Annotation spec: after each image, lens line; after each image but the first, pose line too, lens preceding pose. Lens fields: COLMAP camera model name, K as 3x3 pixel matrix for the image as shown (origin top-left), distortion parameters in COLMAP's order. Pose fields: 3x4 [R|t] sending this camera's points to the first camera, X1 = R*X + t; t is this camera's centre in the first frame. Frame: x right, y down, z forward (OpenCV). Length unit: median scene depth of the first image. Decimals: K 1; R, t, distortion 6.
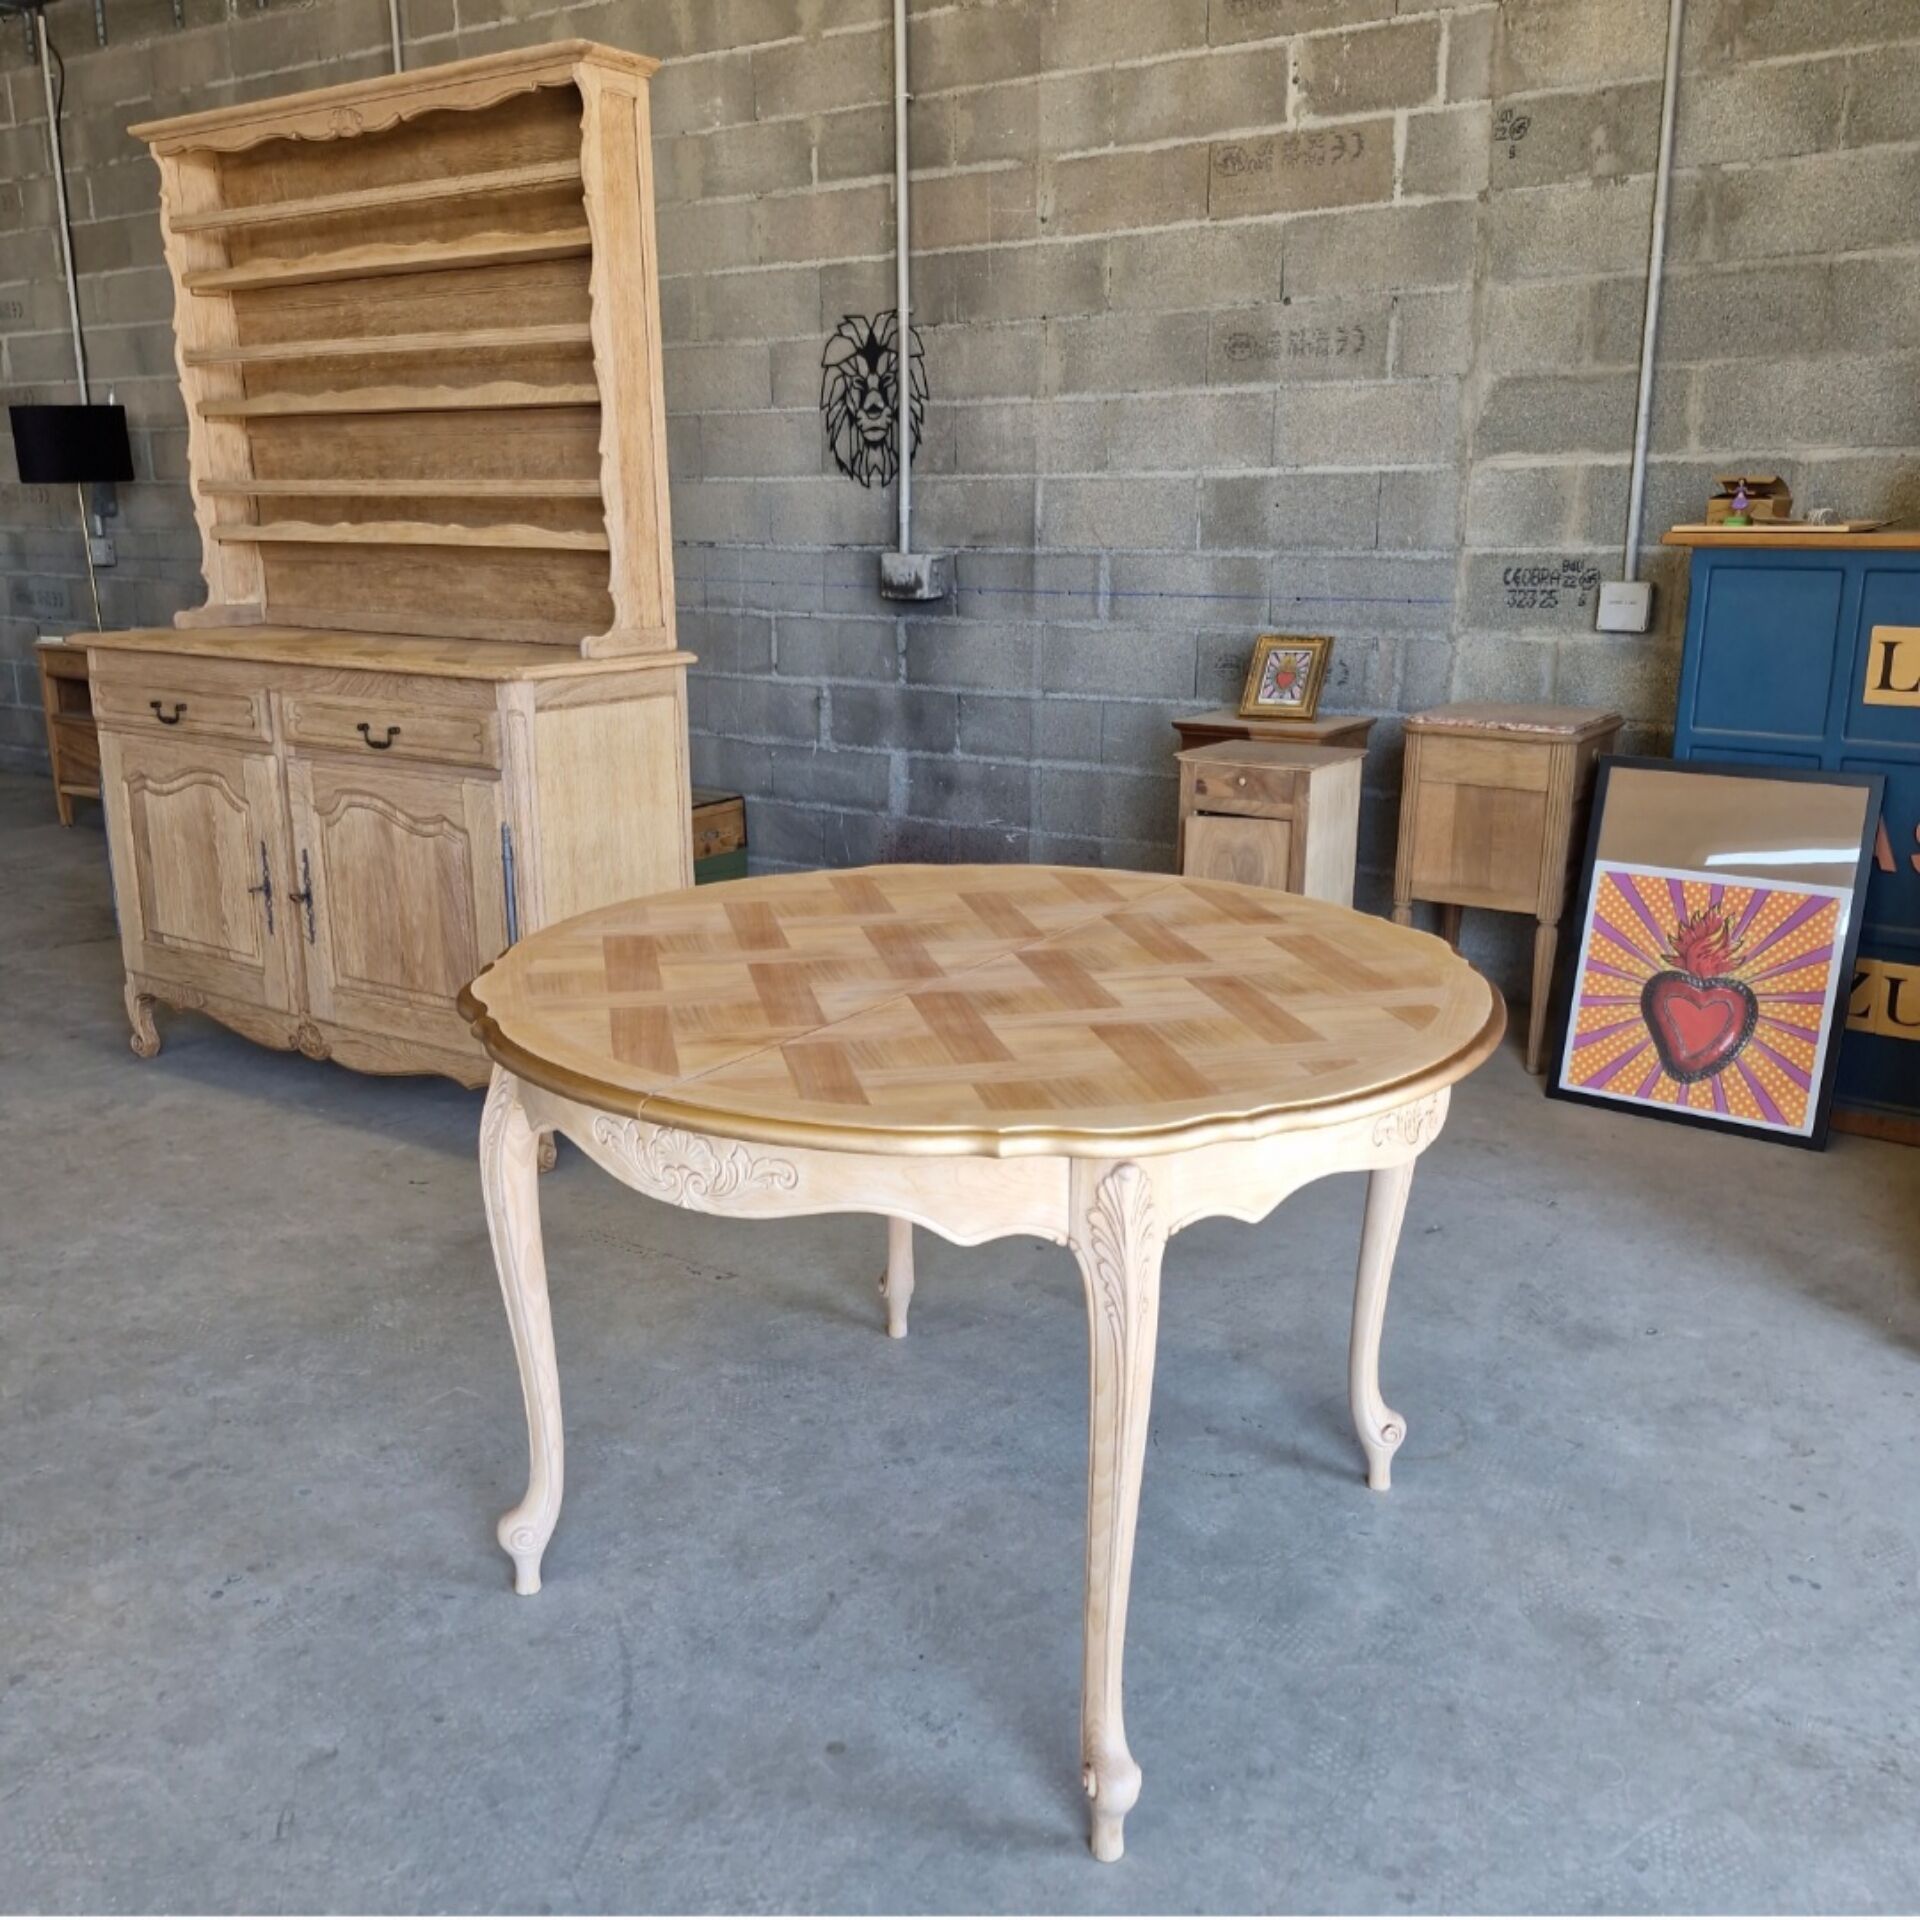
lens RADIAL K [[1744.4, 0, 948.5], [0, 1744.4, 942.2], [0, 0, 1]] dist [0.118732, -0.177843]
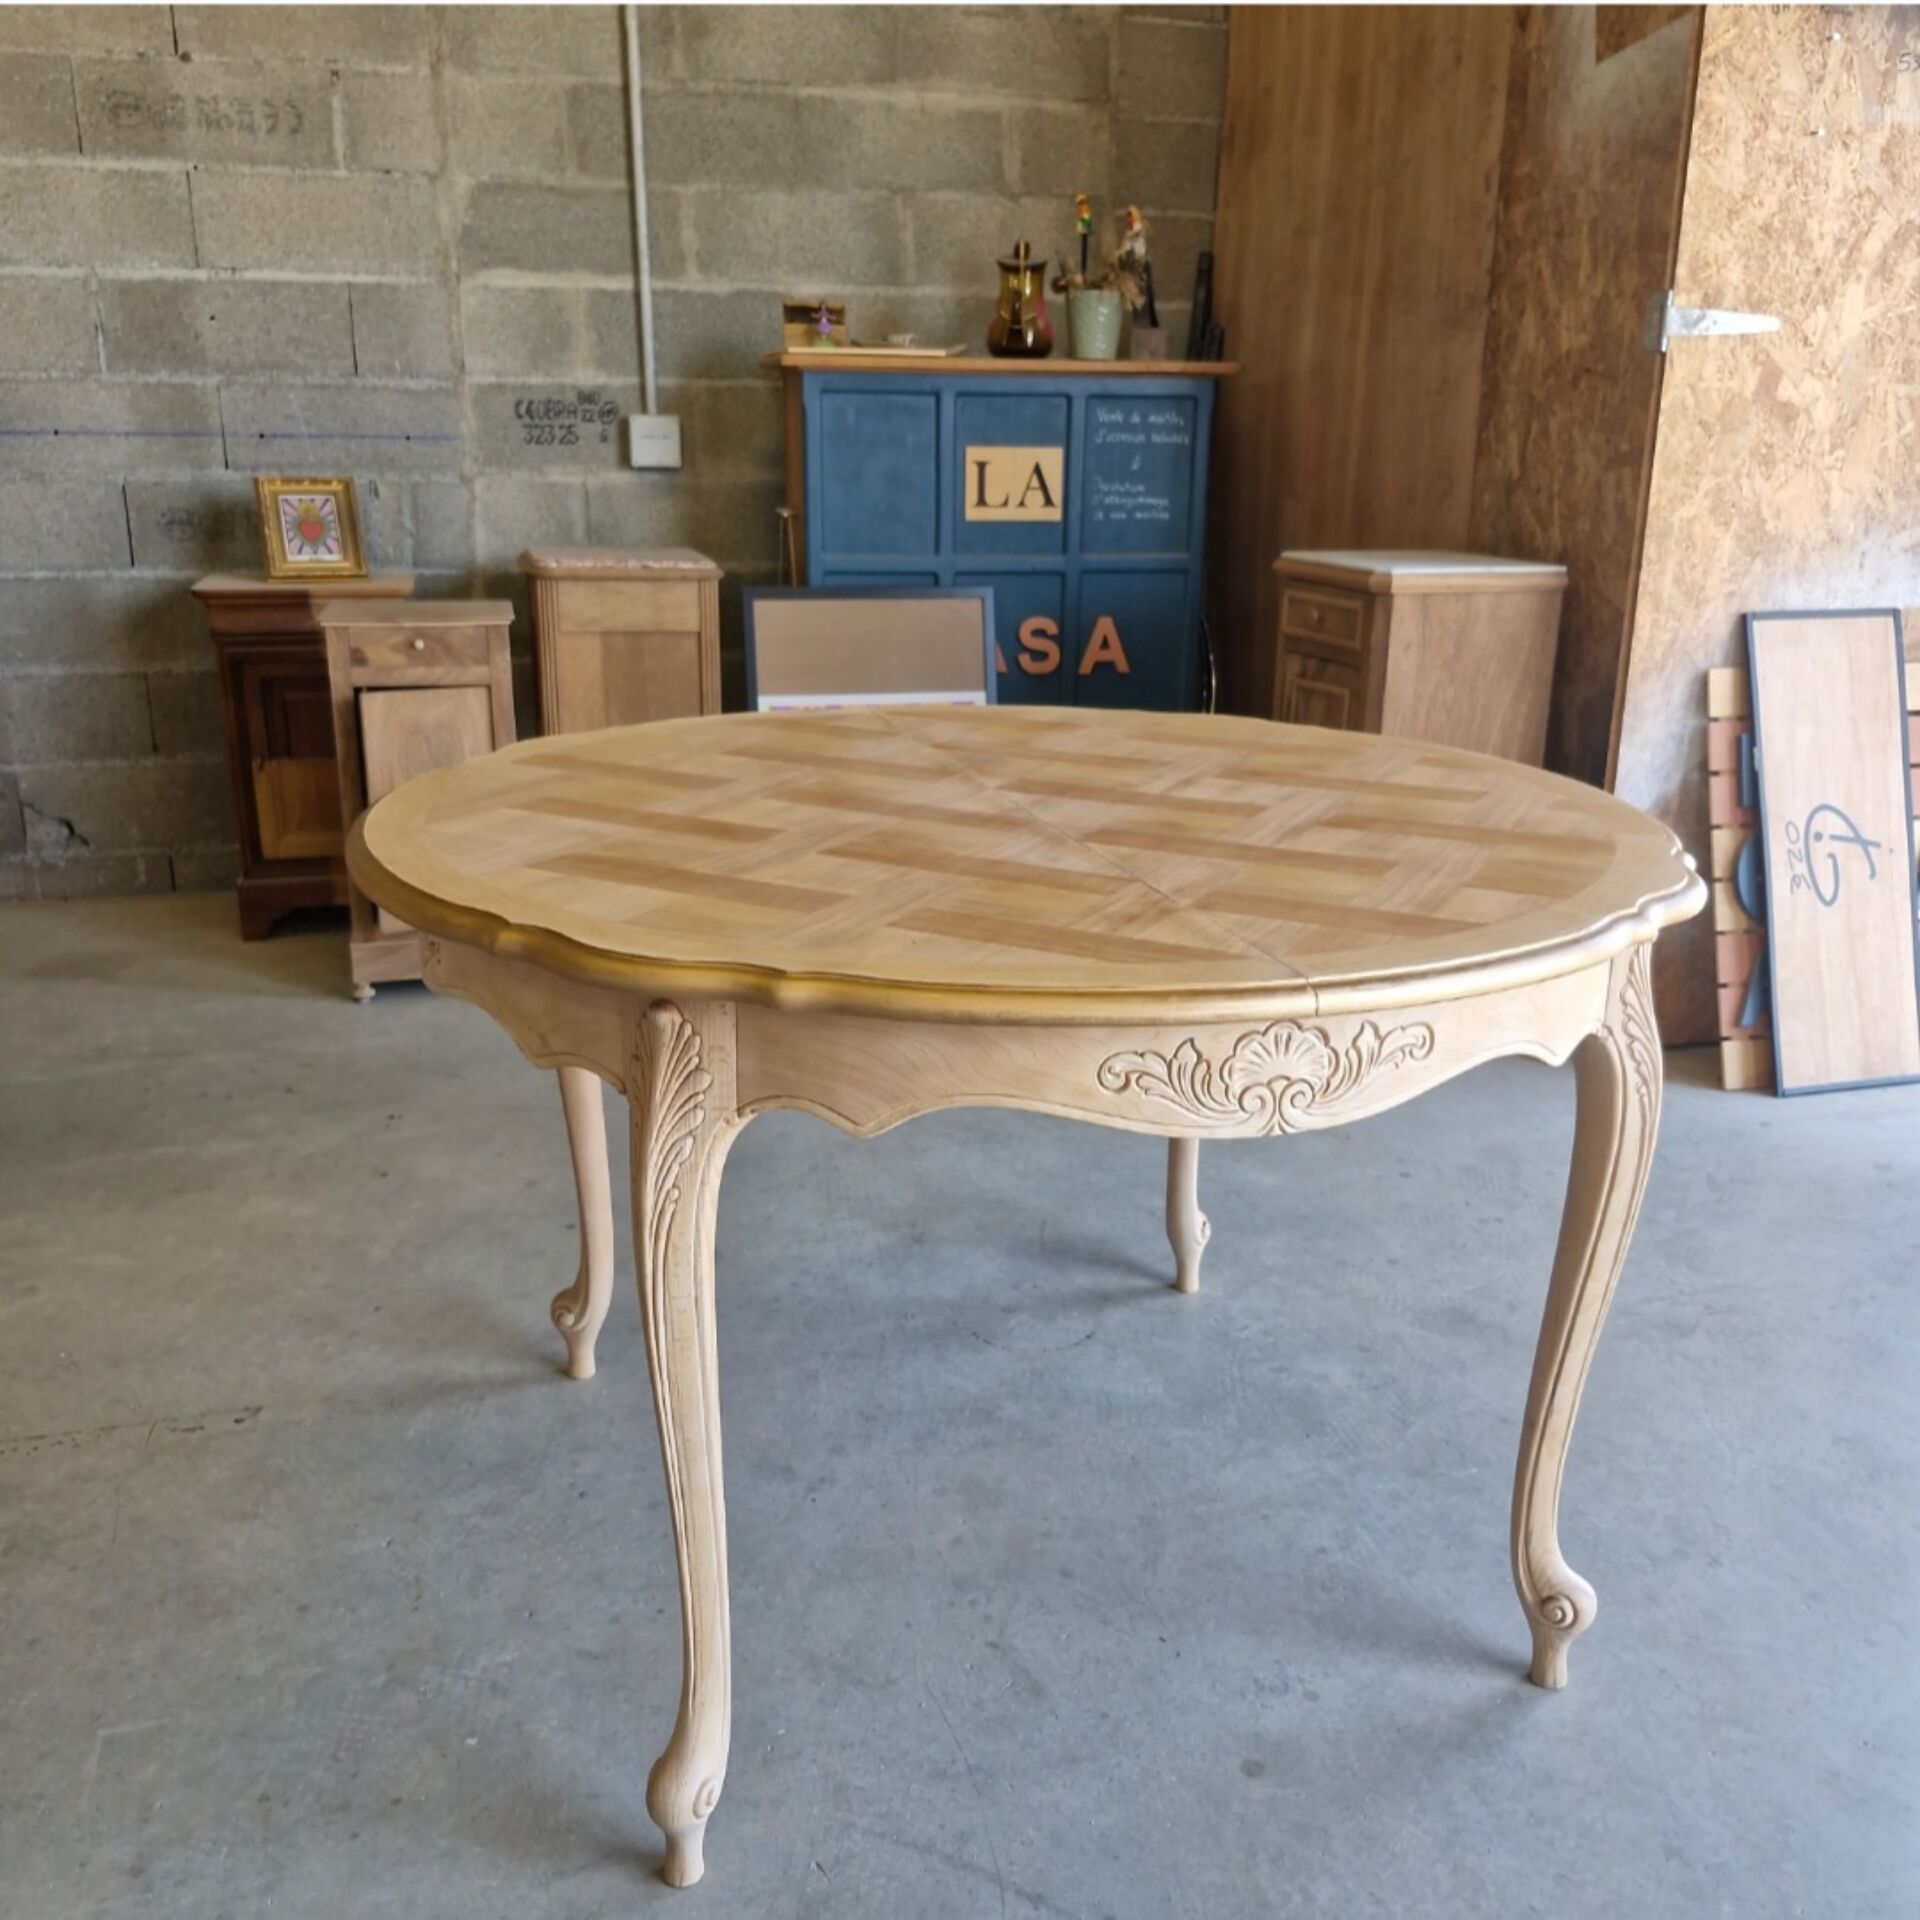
lens RADIAL K [[1767.3, 0, 967.9], [0, 1767.3, 951.1], [0, 0, 1]] dist [0.106388, -0.160809]
pose [[0.639396, -0.212618, 0.738895, -0.291194], [0.173664, 0.976107, 0.130598, -0.014887], [-0.749008, 0.044816, 0.661043, 0.237972]]
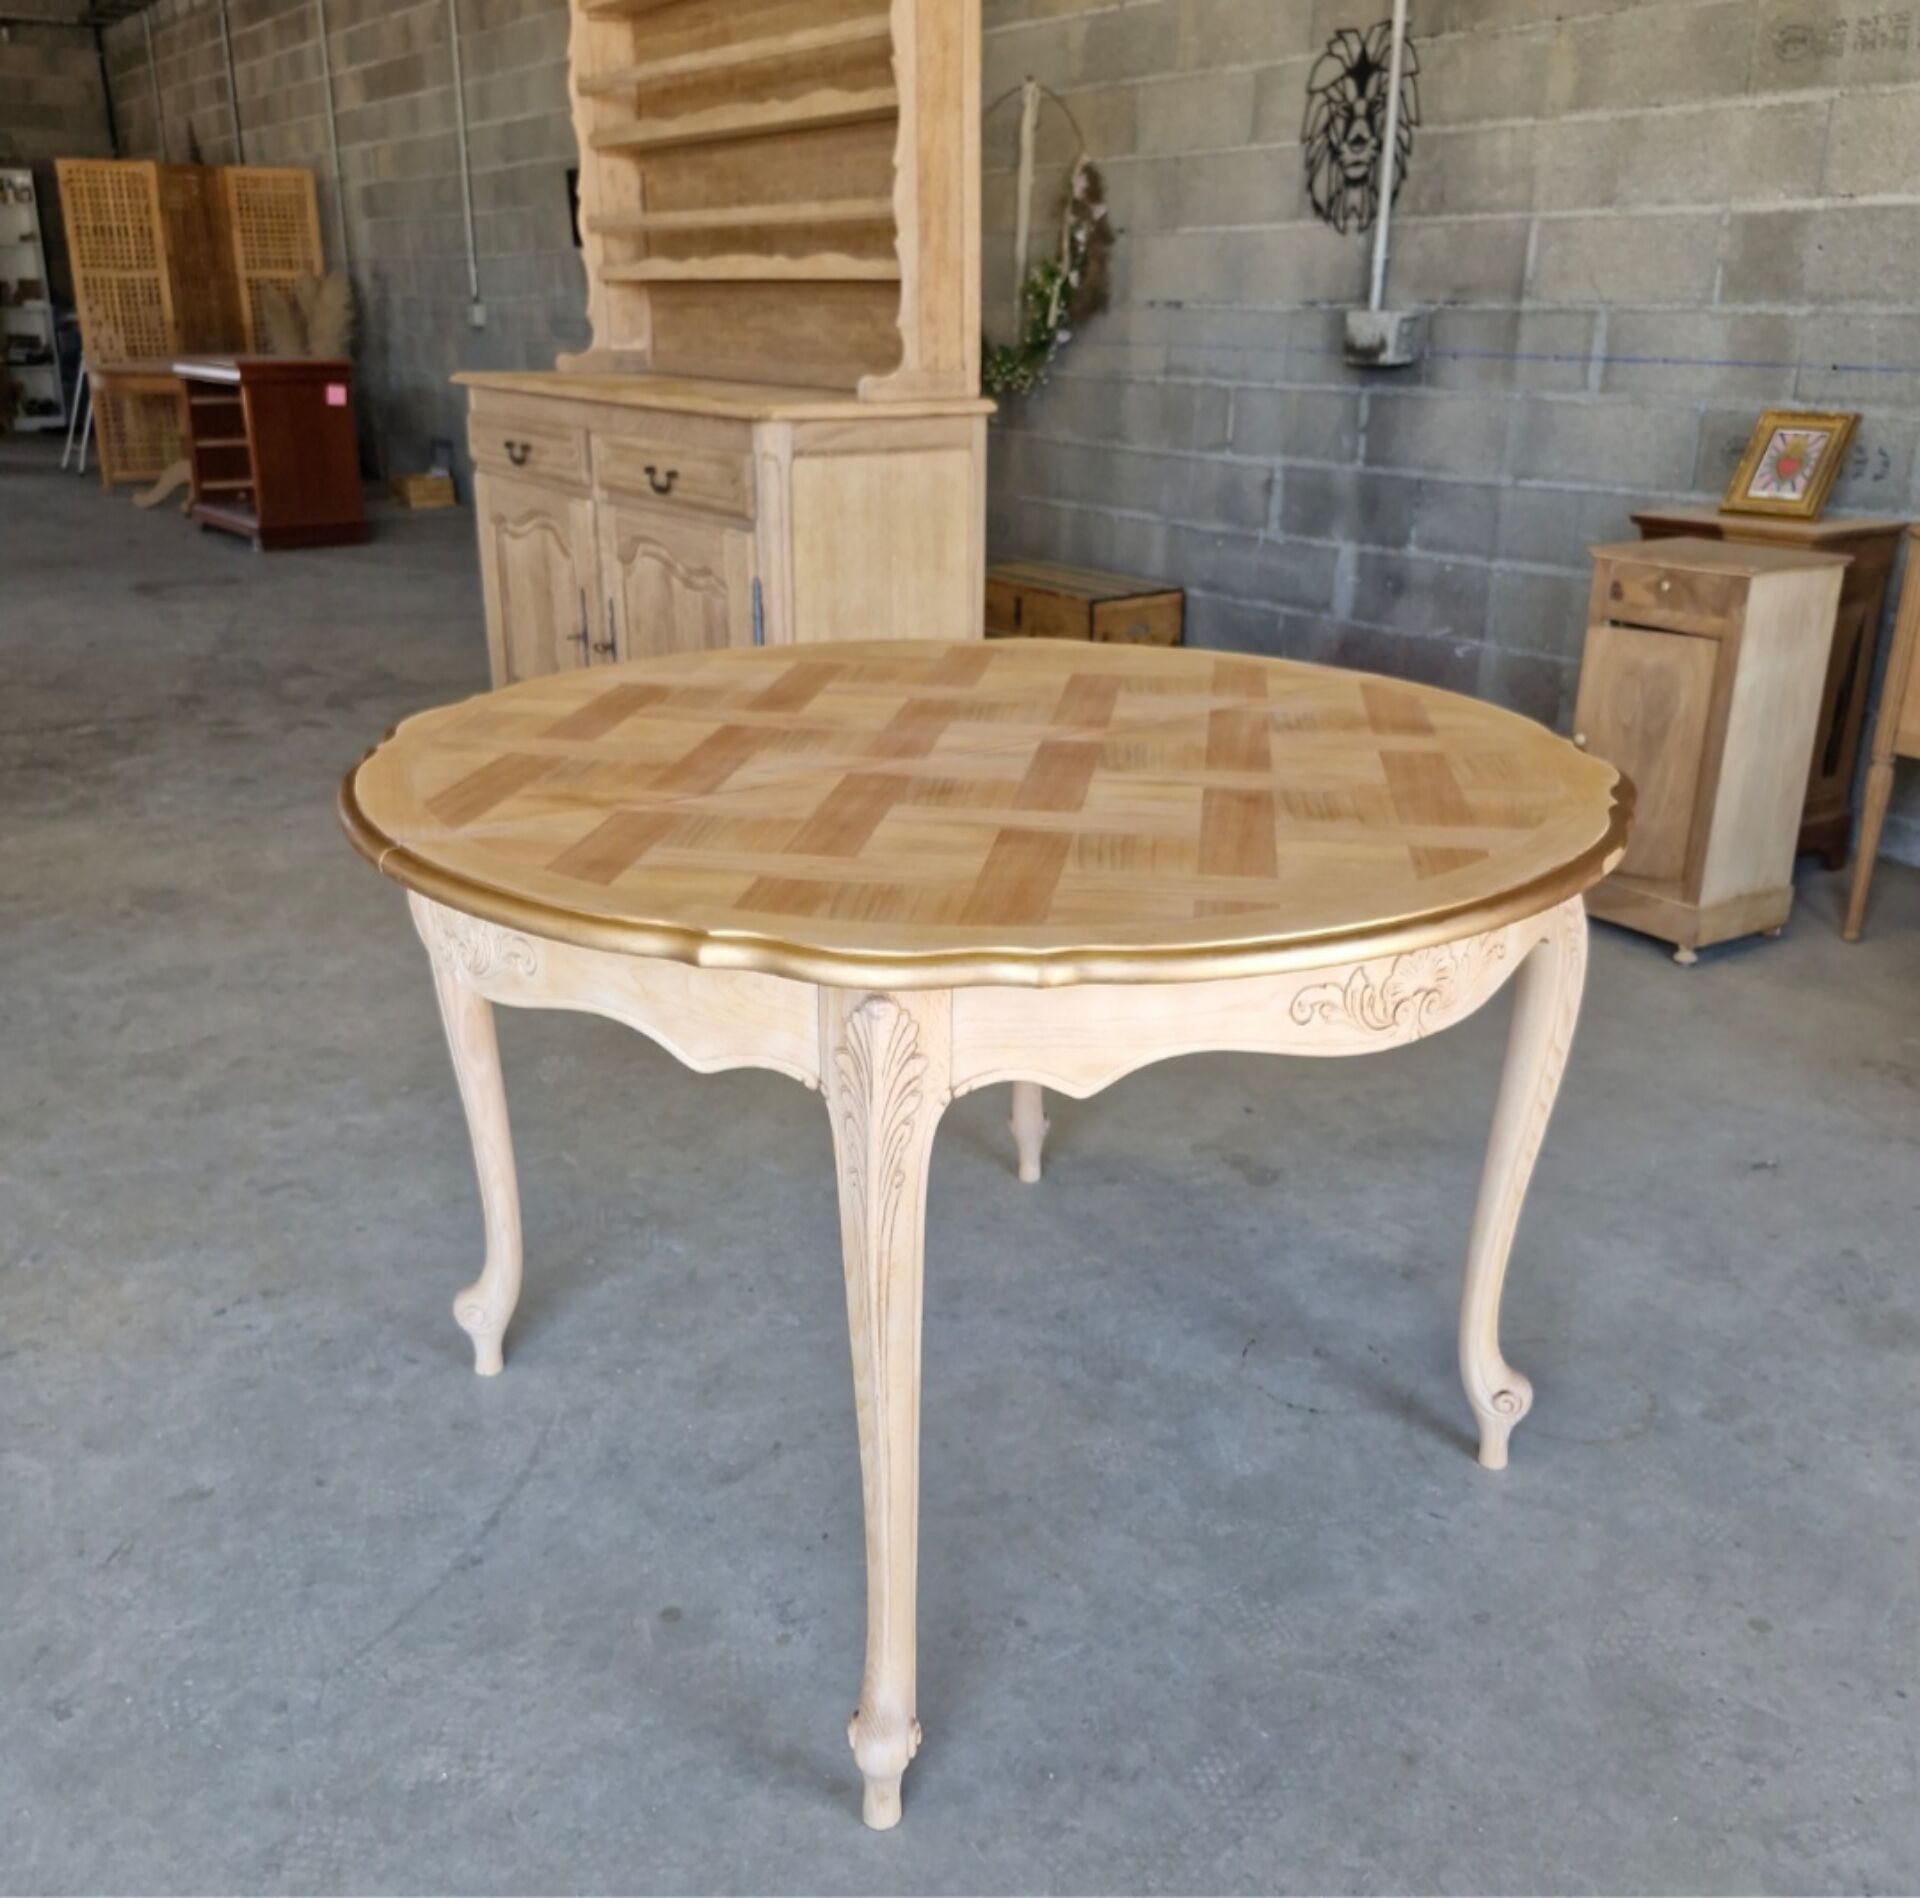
lens RADIAL K [[1772.4, 0, 975.7], [0, 1772.4, 919.7], [0, 0, 1]] dist [0.101448, -0.158753]
pose [[0.939313, 0.120001, -0.321390, 0.141265], [-0.091294, 0.990482, 0.103006, 0.003196], [0.330692, -0.067414, 0.941328, 0.102637]]
